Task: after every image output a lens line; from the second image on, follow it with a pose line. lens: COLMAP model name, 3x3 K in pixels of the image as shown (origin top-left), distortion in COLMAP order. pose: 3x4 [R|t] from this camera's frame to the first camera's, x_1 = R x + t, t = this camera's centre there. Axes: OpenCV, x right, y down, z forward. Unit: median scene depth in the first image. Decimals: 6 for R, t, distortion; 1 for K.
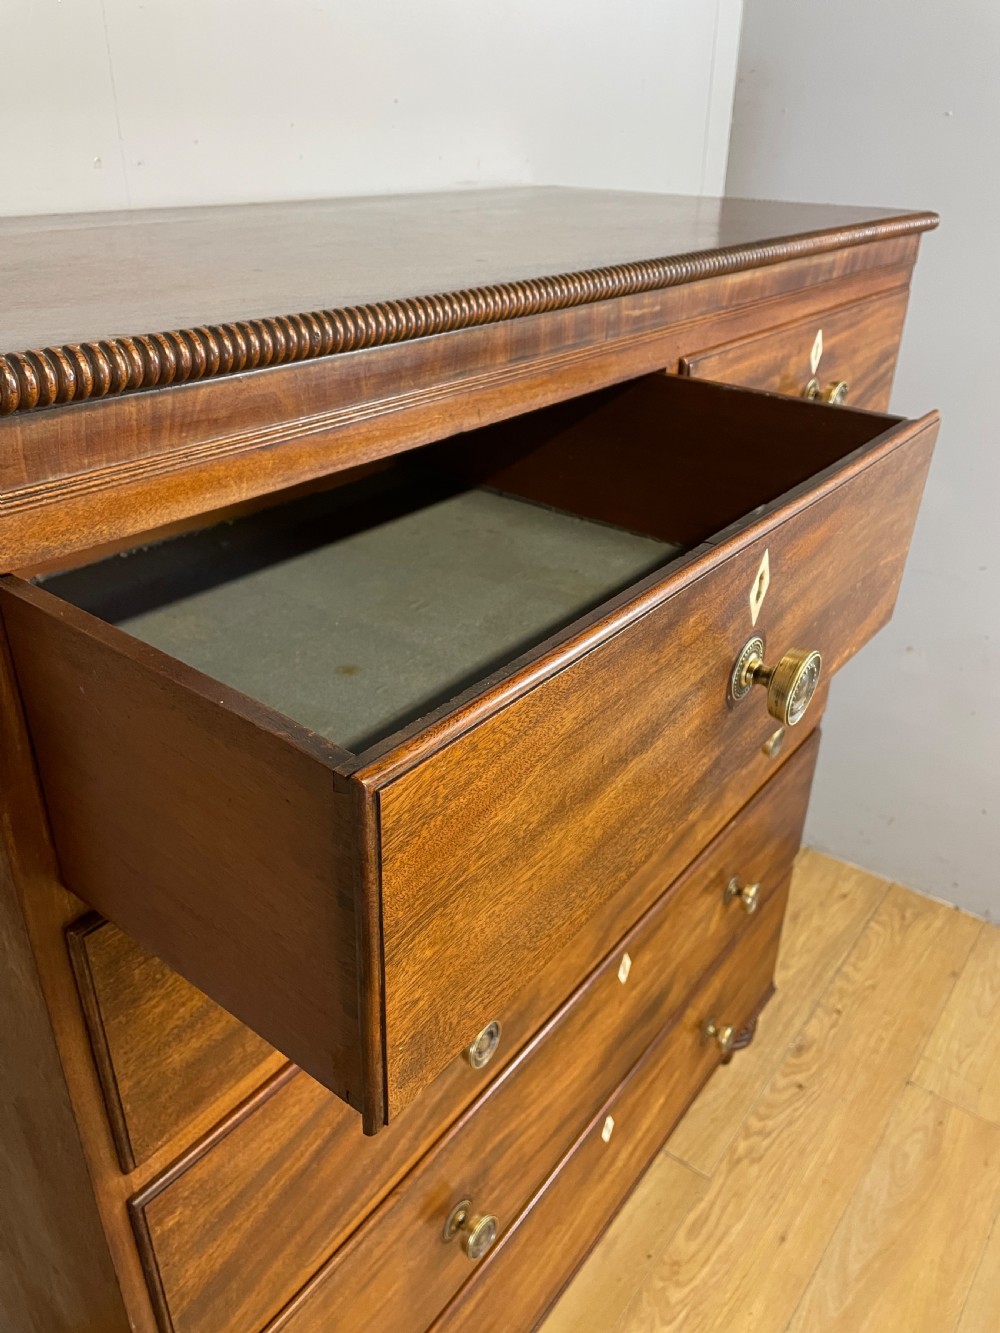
lens RADIAL K [[1008.4, 0, 500.3], [0, 1008.4, 657.0], [0, 0, 1]] dist [0.096109, -0.124044]
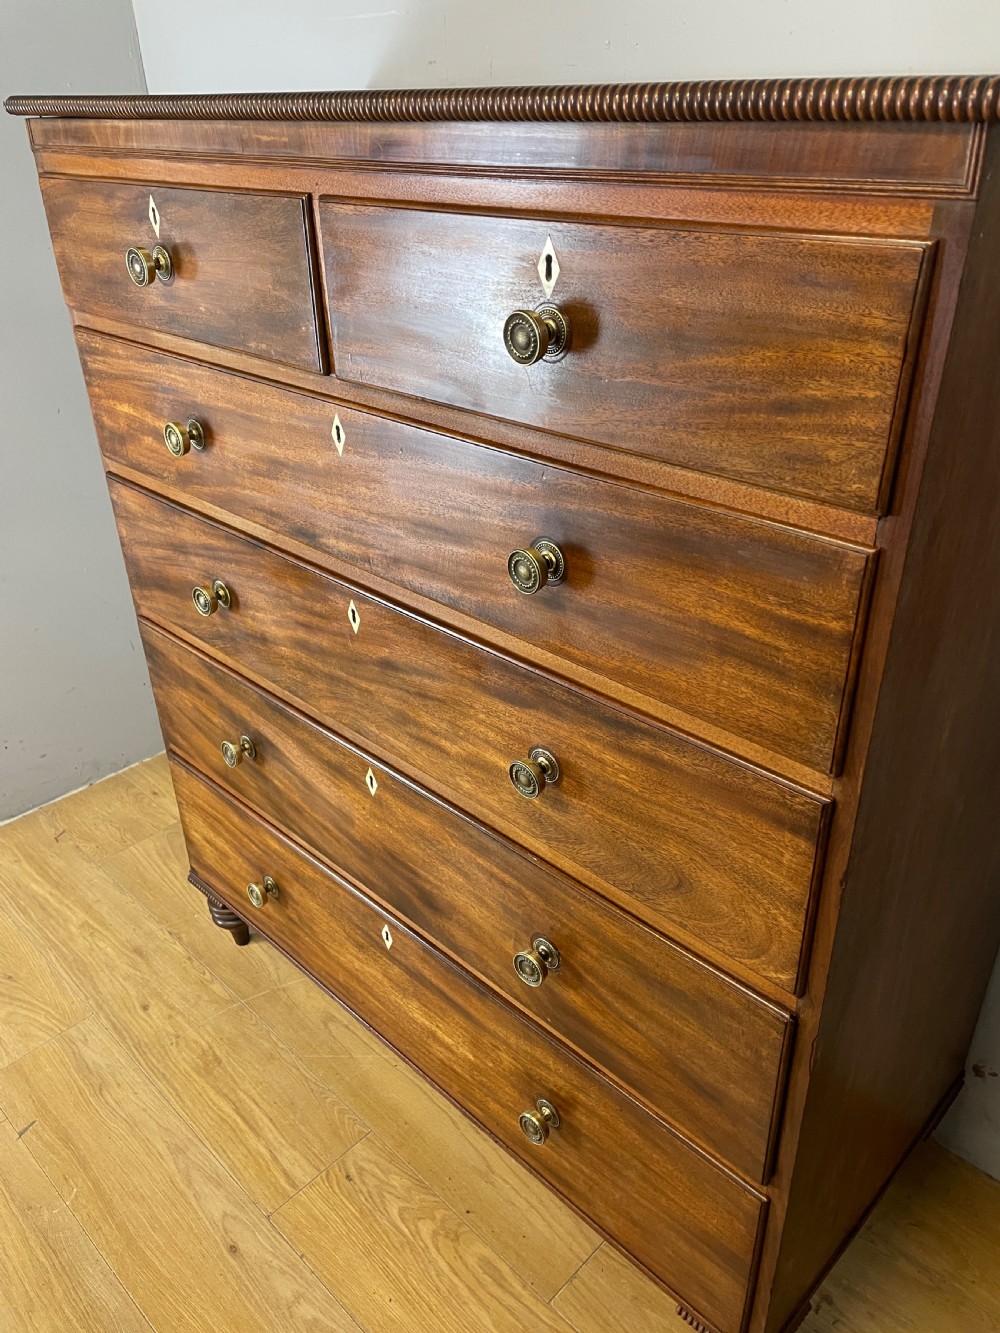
lens RADIAL K [[1008.4, 0, 489.6], [0, 1008.4, 665.8], [0, 0, 1]] dist [0.096109, -0.124044]
pose [[-0.141194, 0.475209, -0.868470, 0.870840], [-0.437926, 0.756779, 0.485291, -0.335403], [0.887854, 0.448846, 0.101254, 0.814118]]
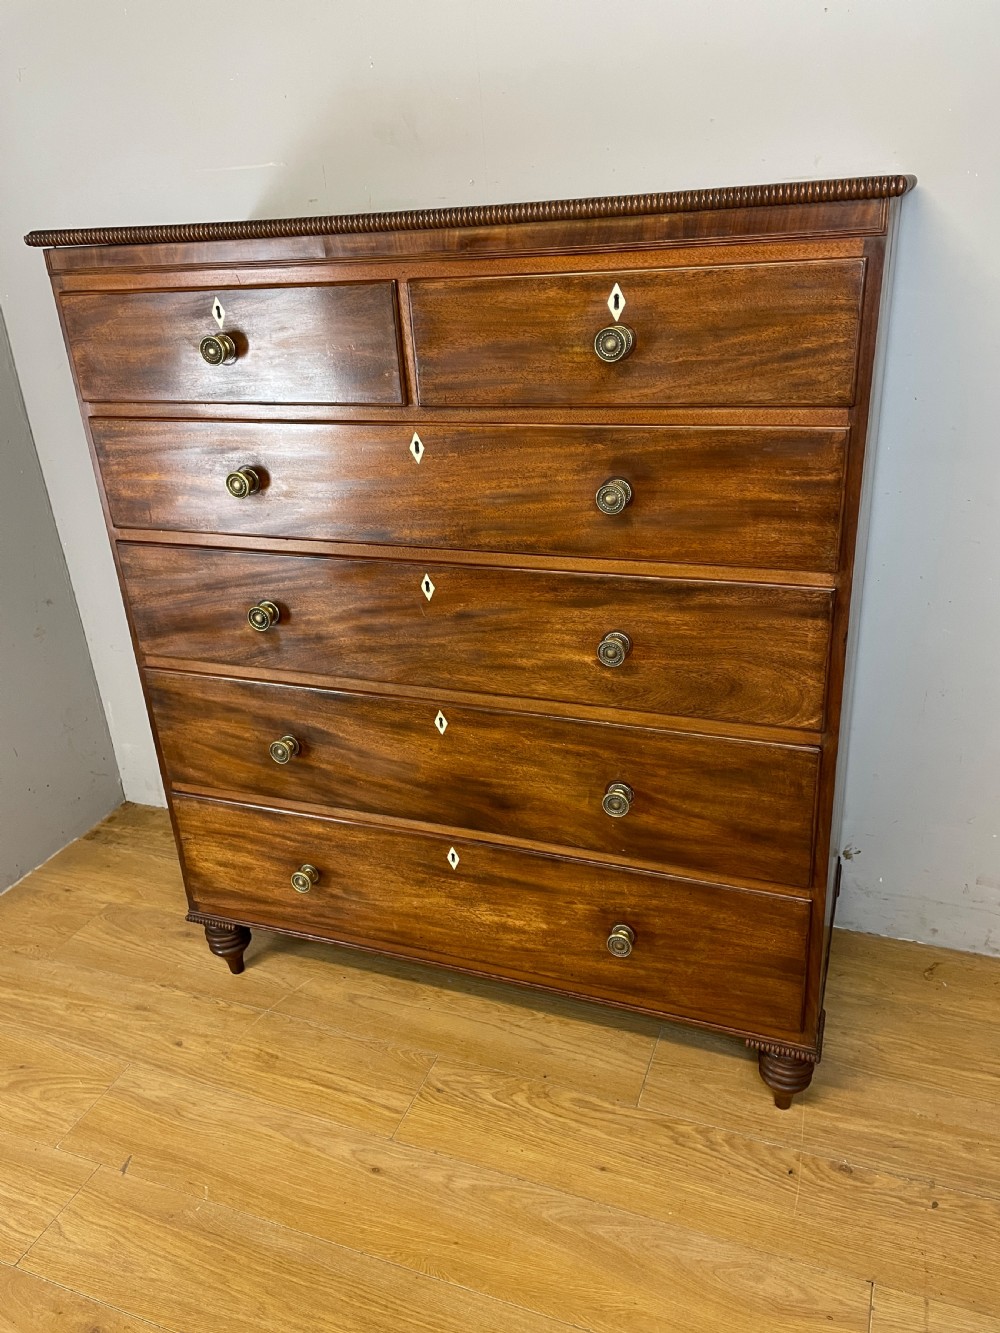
lens RADIAL K [[1008.4, 0, 489.7], [0, 1008.4, 665.7], [0, 0, 1]] dist [0.096109, -0.124044]
pose [[0.262881, 0.359132, -0.895499, 1.200802], [-0.387312, 0.889356, 0.242970, -0.121192], [0.883676, 0.282965, 0.372891, 0.434056]]
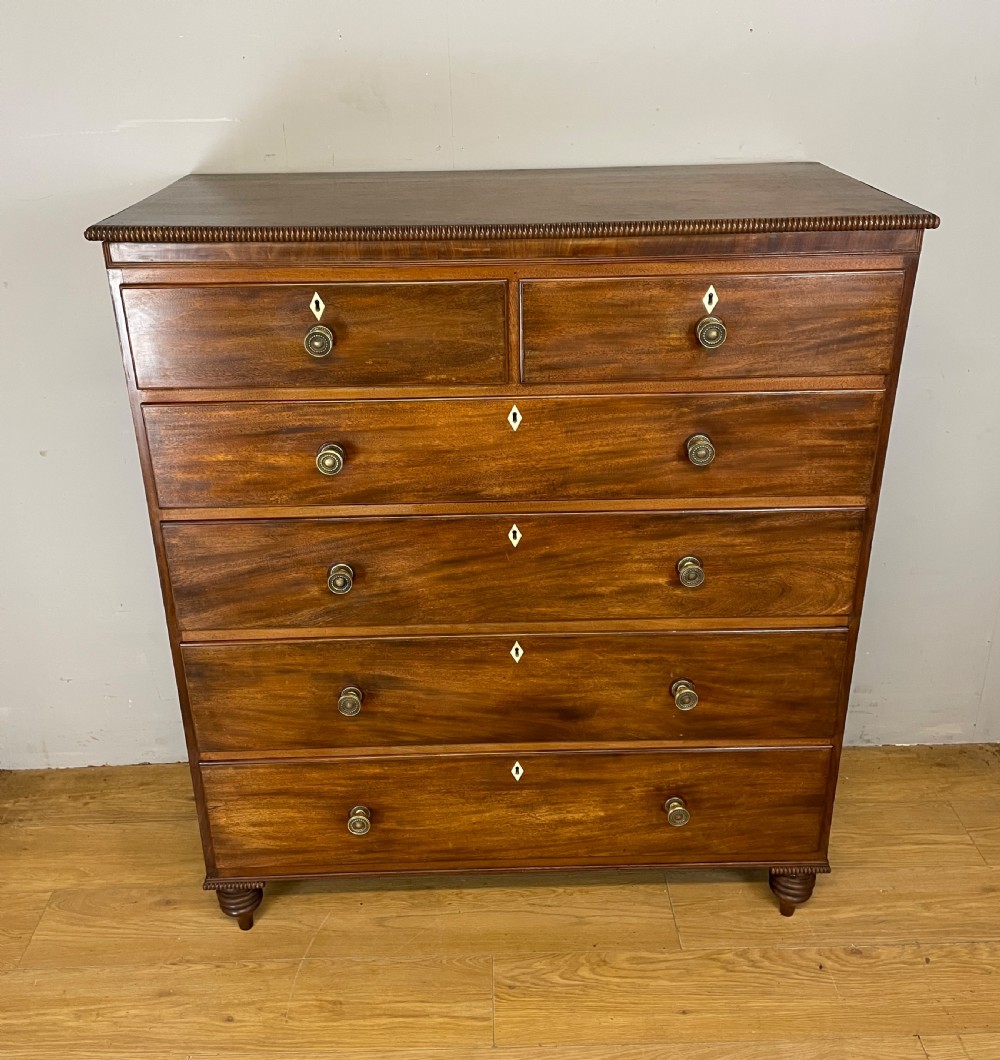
lens RADIAL K [[1018.4, 0, 489.7], [0, 1018.4, 462.1], [0, 0, 1]] dist [0.044337, 0.000000]
pose [[0.613482, 0.292602, -0.733501, 1.005214], [-0.341494, 0.935785, 0.087678, -0.080687], [0.712054, 0.196697, 0.674010, -0.130374]]
